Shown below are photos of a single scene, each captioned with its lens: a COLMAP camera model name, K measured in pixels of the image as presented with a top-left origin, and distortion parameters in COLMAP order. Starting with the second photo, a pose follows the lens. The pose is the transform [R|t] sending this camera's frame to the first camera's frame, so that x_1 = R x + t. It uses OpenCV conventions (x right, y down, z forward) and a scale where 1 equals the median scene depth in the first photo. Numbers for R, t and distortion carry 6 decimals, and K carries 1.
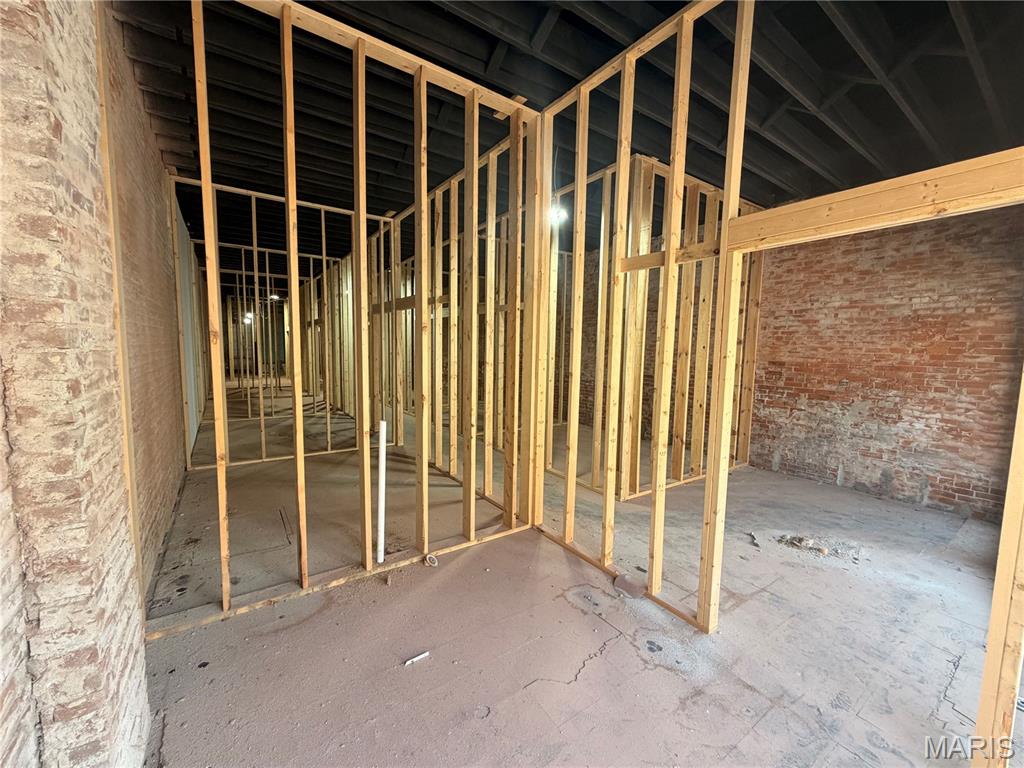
lens RADIAL K [[408.9, 0, 508.7], [0, 408.9, 384.6], [0, 0, 1]] dist [0.000902, -0.000234]
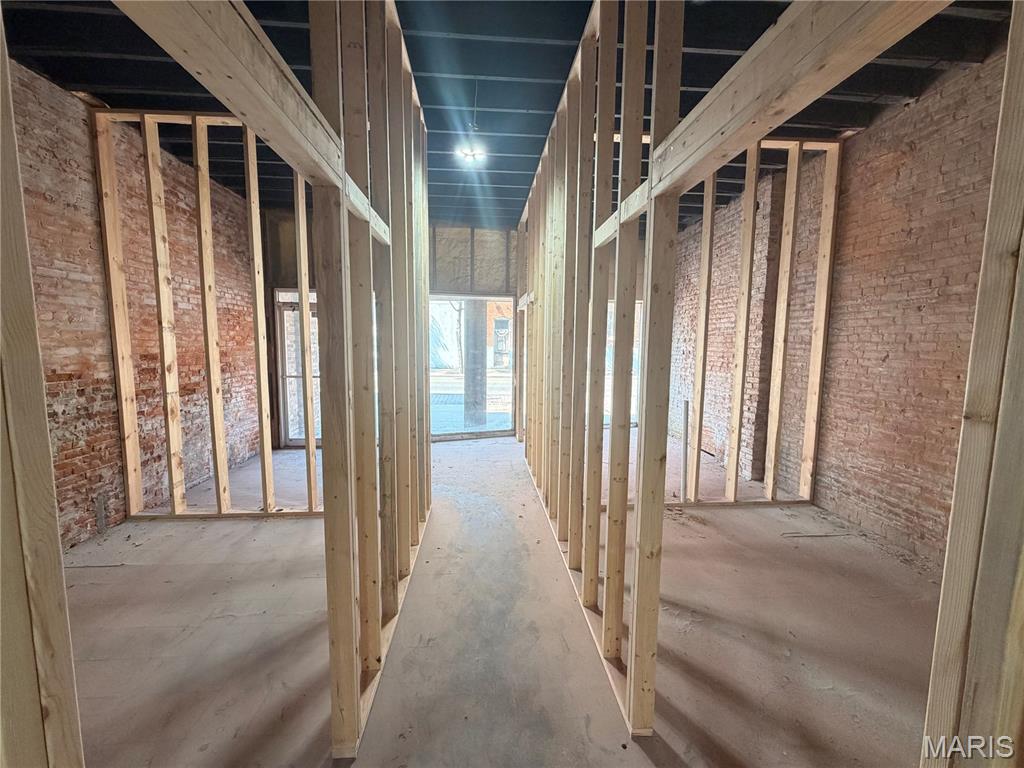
lens RADIAL K [[408.9, 0, 511.9], [0, 408.9, 384.0], [0, 0, 1]] dist [0.000902, -0.000234]
pose [[-0.861123, -0.075232, 0.502799, -0.330828], [0.025755, 0.981265, 0.190934, -0.160135], [-0.507744, 0.177367, -0.843052, 1.631289]]
